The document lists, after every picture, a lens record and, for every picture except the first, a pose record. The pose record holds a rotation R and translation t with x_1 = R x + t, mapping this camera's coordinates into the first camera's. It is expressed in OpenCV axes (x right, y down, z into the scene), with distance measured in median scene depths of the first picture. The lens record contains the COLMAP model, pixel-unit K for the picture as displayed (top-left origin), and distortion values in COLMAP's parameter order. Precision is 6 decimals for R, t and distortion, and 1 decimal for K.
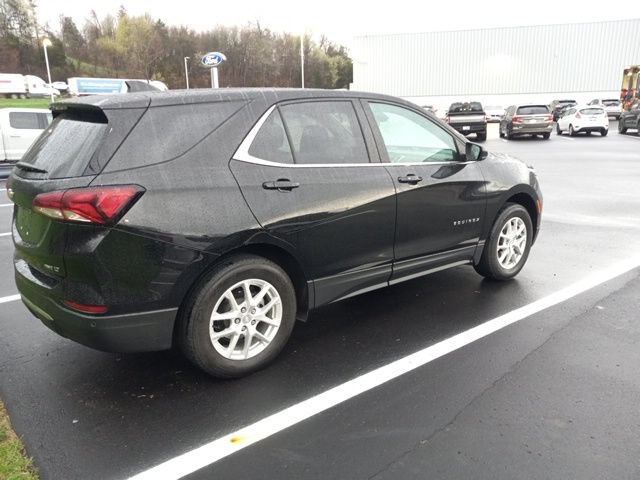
lens RADIAL K [[506.8, 0, 319.9], [0, 506.8, 240.2], [0, 0, 1]] dist [0.027713, -0.015862]
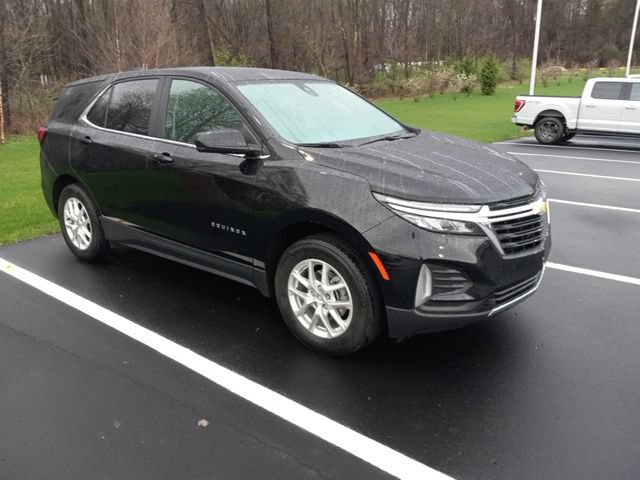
lens RADIAL K [[506.8, 0, 324.9], [0, 506.8, 237.6], [0, 0, 1]] dist [0.027713, -0.015862]
pose [[0.229479, 0.283039, -0.931251, 1.051323], [-0.231434, 0.945210, 0.230251, -0.238263], [0.945398, 0.162685, 0.282410, 0.898798]]
